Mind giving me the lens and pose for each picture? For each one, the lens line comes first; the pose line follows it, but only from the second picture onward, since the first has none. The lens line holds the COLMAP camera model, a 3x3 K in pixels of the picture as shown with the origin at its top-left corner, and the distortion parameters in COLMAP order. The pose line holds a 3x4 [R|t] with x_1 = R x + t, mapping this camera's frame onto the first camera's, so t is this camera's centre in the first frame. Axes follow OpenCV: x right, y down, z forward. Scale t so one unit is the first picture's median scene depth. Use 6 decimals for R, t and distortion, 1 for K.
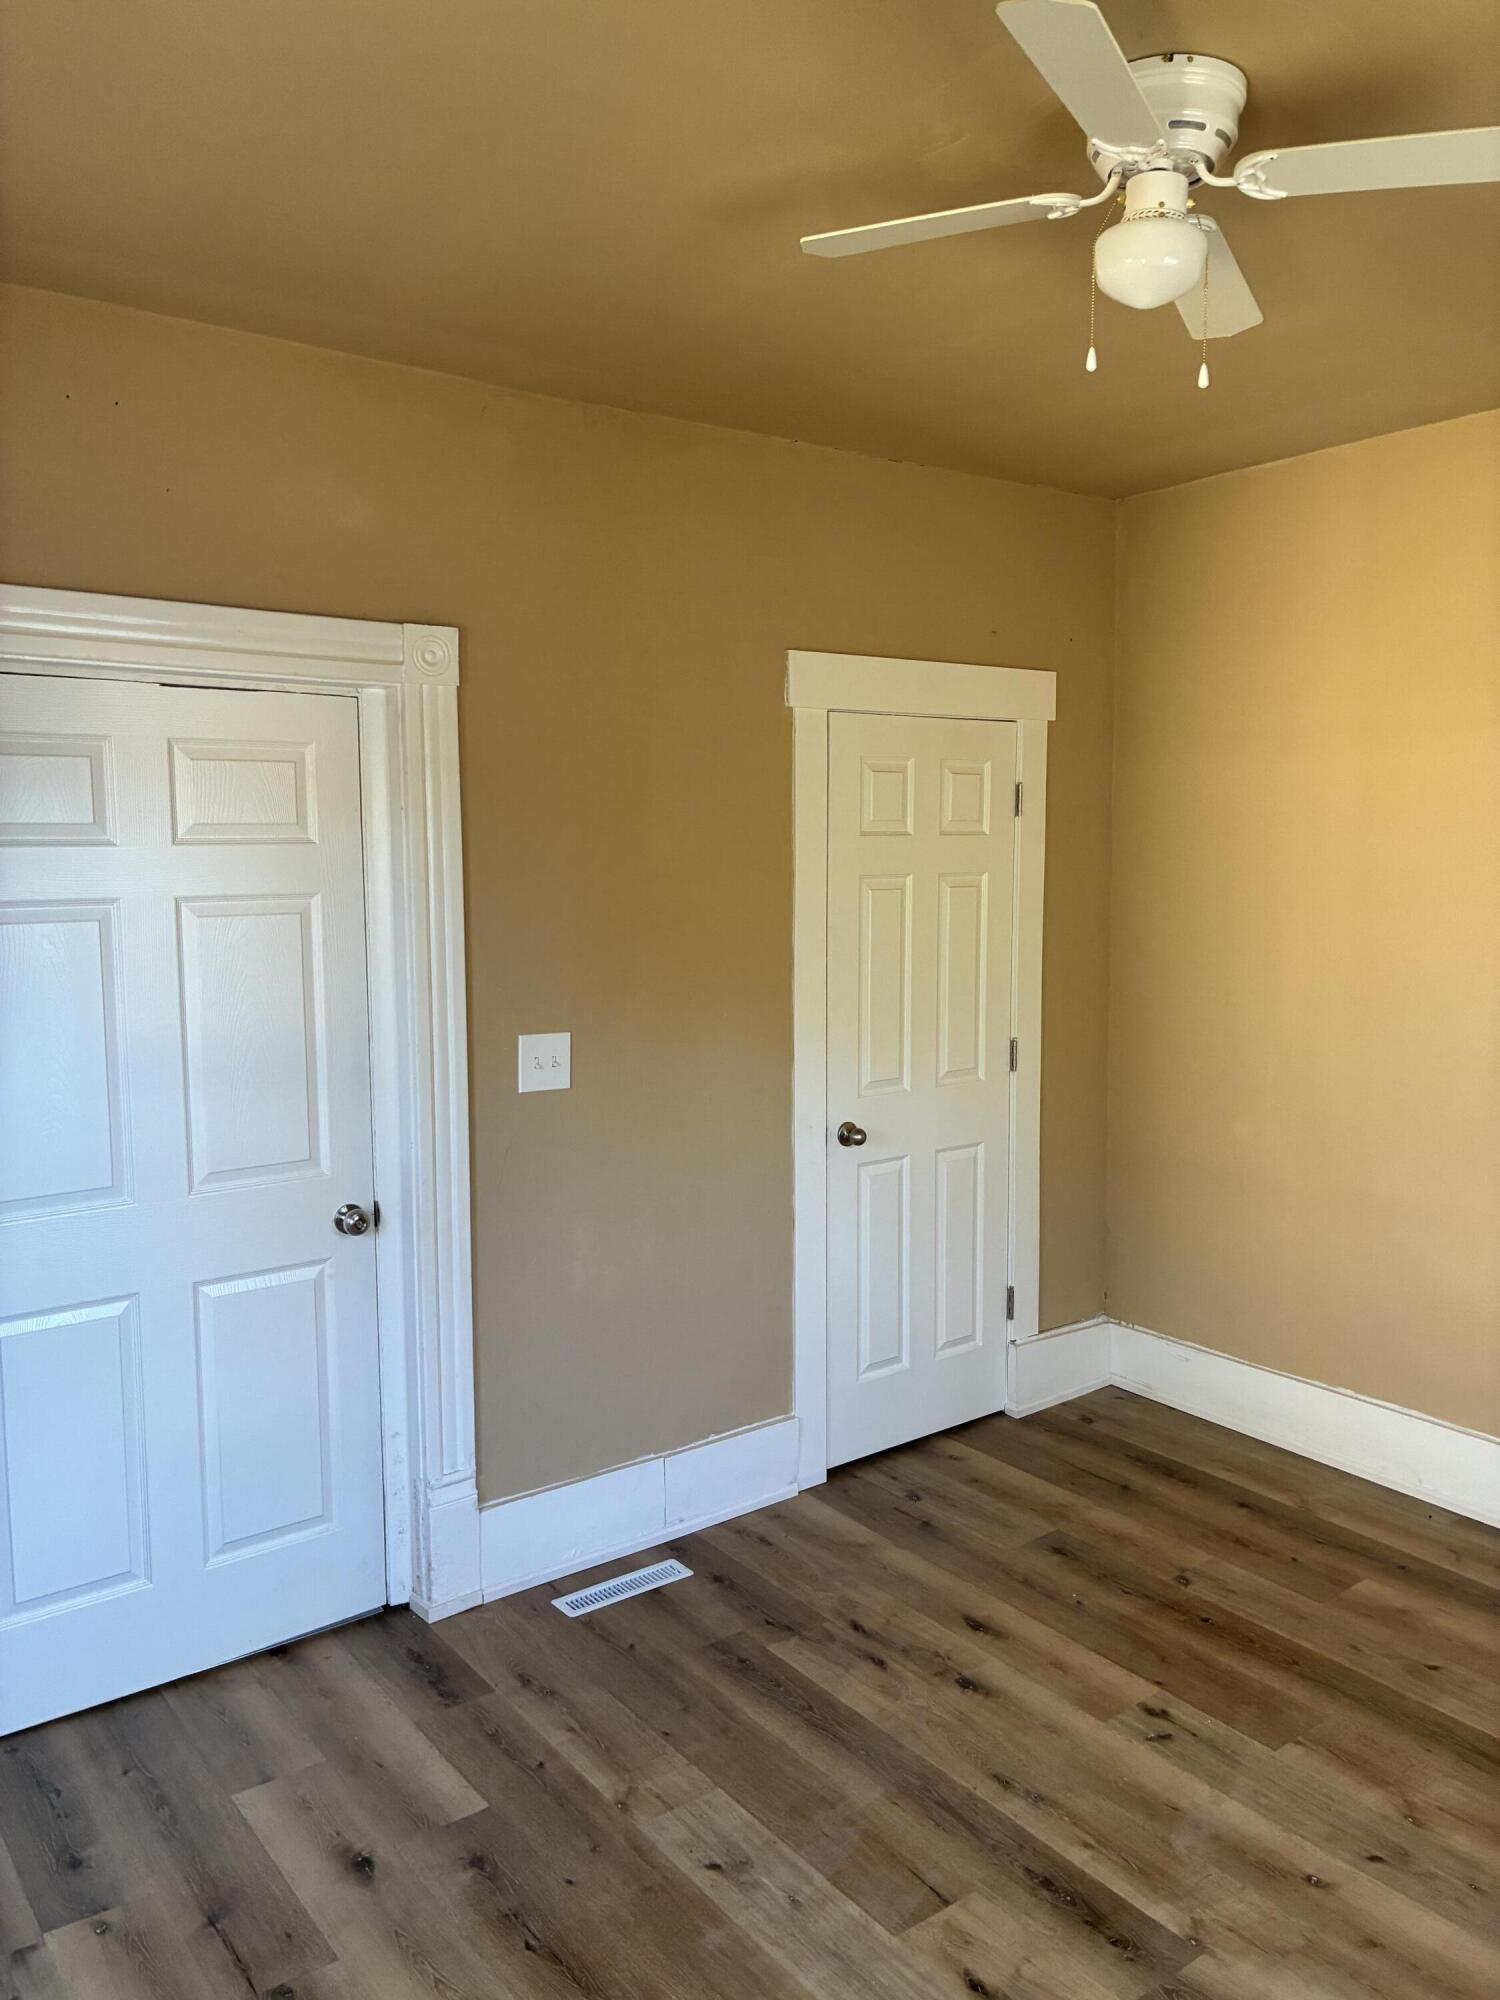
lens RADIAL K [[1517.5, 0, 765.2], [0, 1517.5, 993.6], [0, 0, 1]] dist [0.038608, -0.025746]
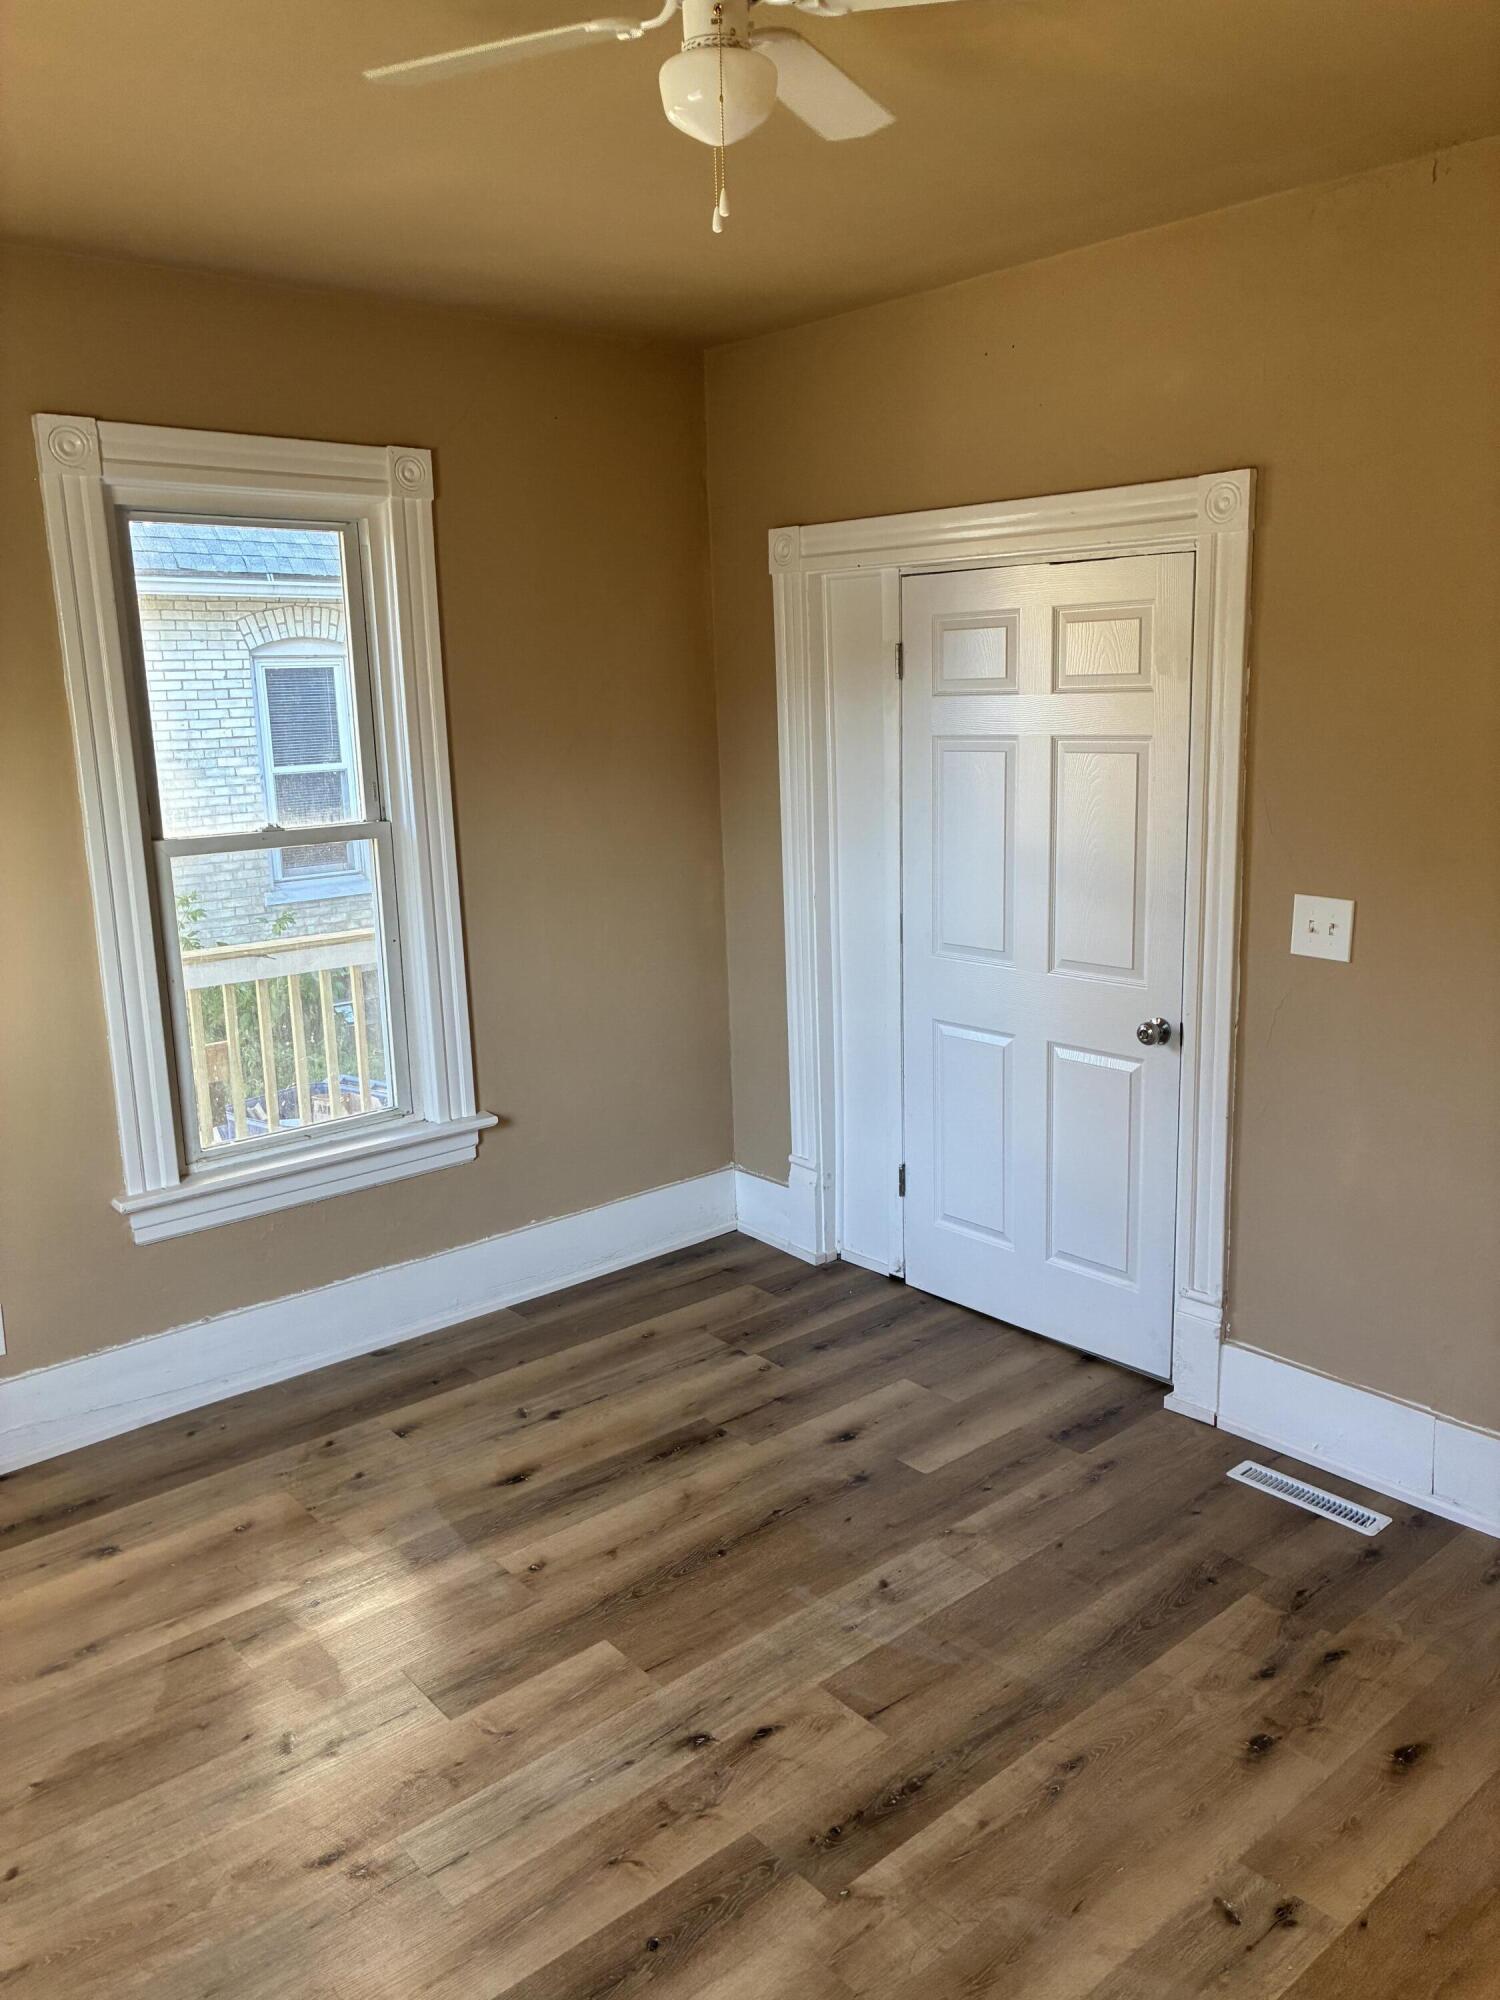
lens RADIAL K [[1517.5, 0, 762.7], [0, 1517.5, 999.7], [0, 0, 1]] dist [0.038608, -0.025746]
pose [[0.070404, 0.204845, -0.976259, 0.873884], [-0.080955, 0.976633, 0.199085, -0.081493], [0.994228, 0.065016, 0.085342, 0.673084]]
